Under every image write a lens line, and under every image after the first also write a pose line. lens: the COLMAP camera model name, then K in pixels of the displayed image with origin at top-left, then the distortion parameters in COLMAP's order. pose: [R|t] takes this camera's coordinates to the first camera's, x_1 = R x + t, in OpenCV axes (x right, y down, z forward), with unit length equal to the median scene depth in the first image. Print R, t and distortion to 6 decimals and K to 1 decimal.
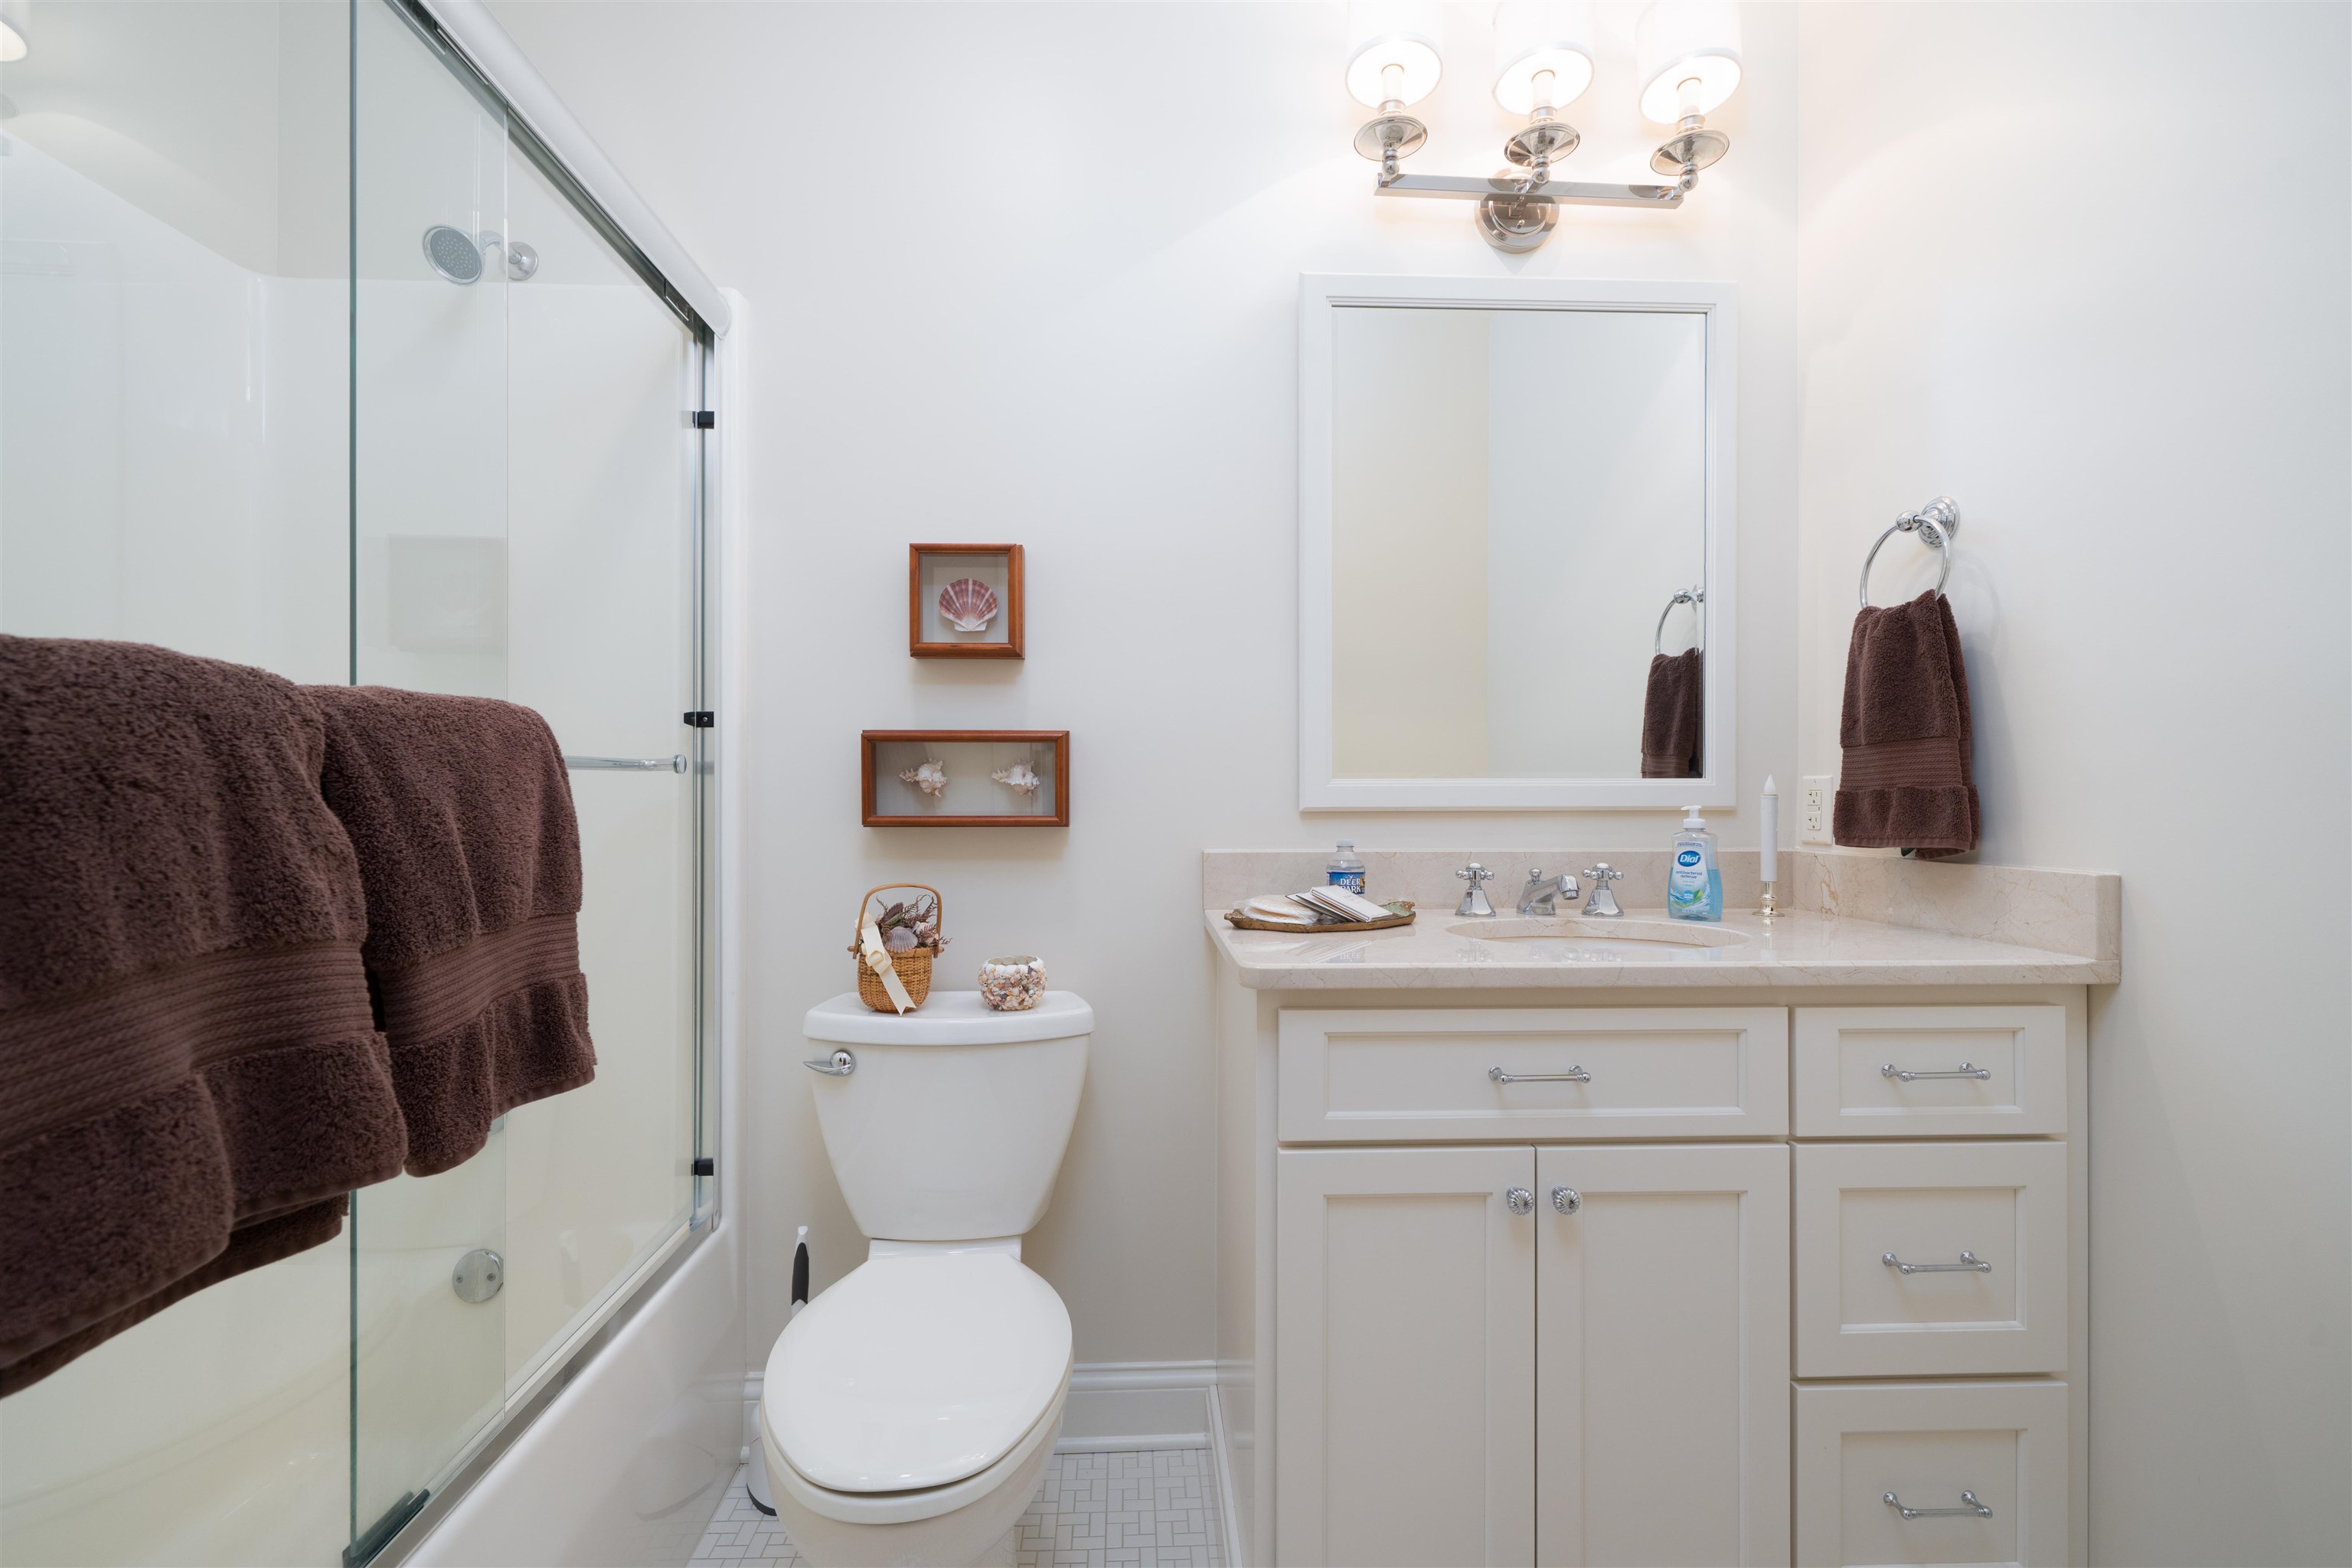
lens RADIAL K [[1023.6, 0, 1176.0], [0, 1023.6, 784.0], [0, 0, 1]] dist [0.001295, 0.000137]
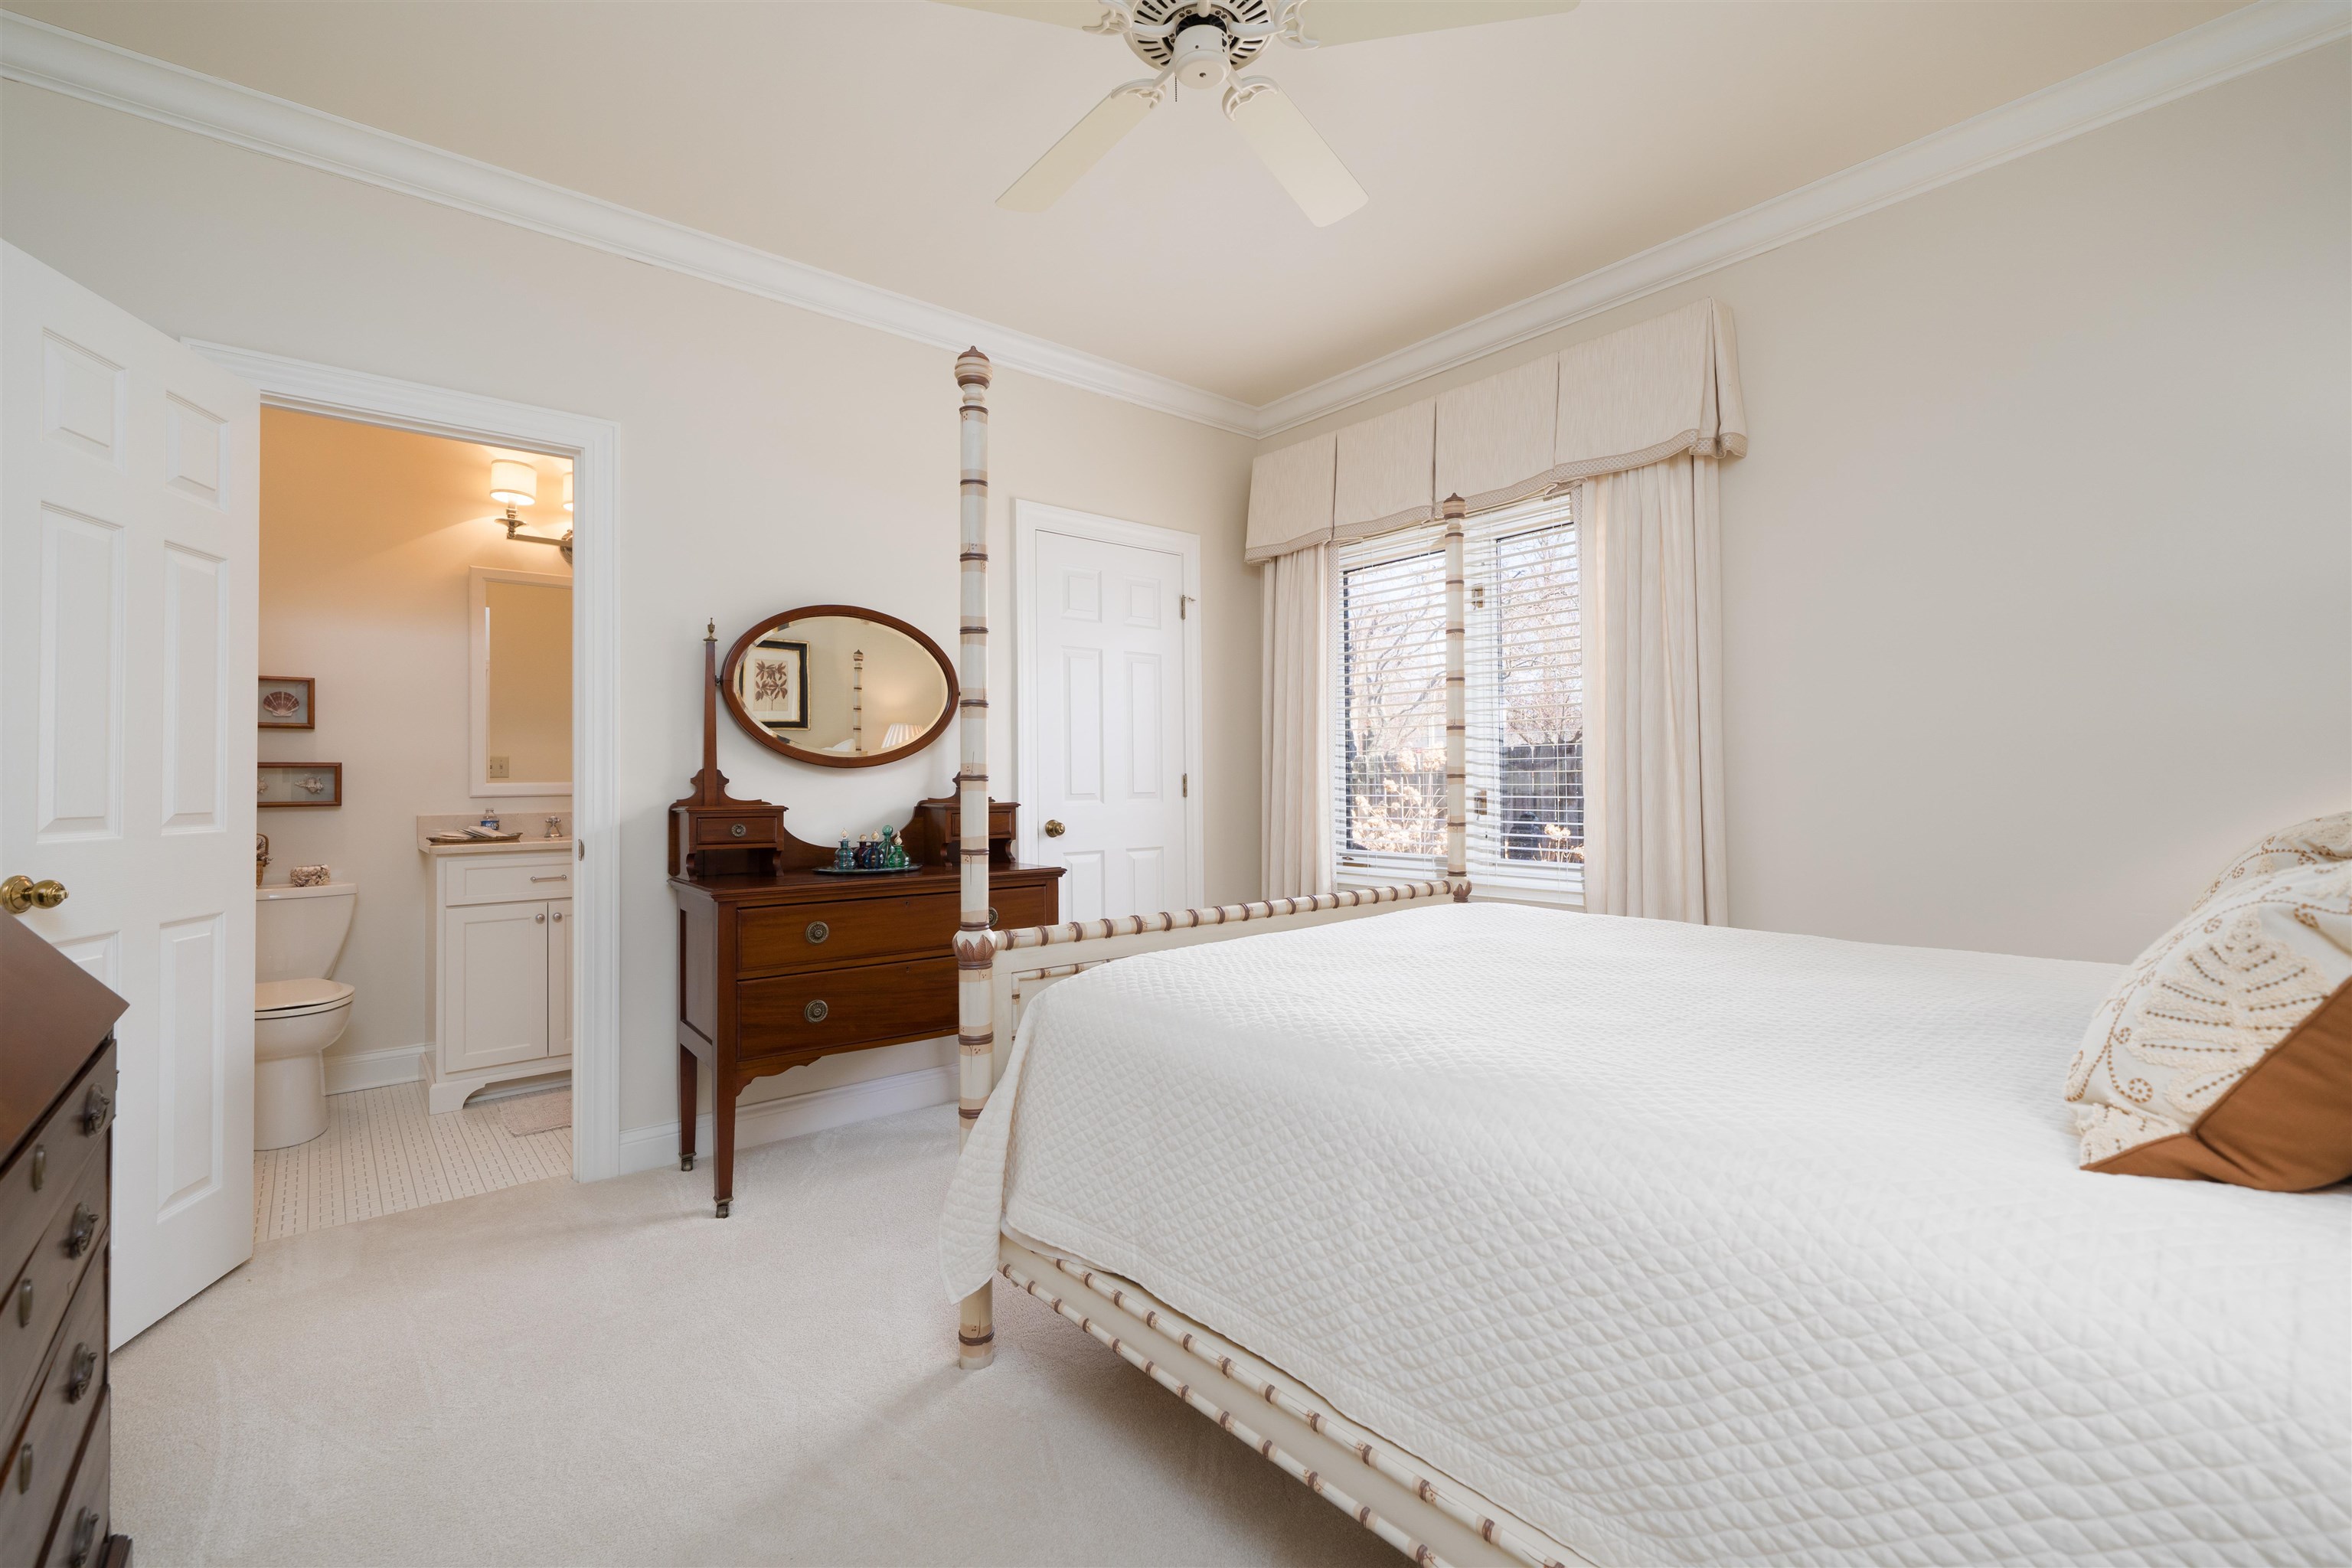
lens RADIAL K [[1023.6, 0, 1176.0], [0, 1023.6, 784.0], [0, 0, 1]] dist [0.001295, 0.000137]
pose [[0.794963, -0.006204, 0.606626, -0.014154], [0.004840, 0.999981, 0.003885, -0.004160], [-0.606639, -0.000152, 0.794978, -1.945457]]
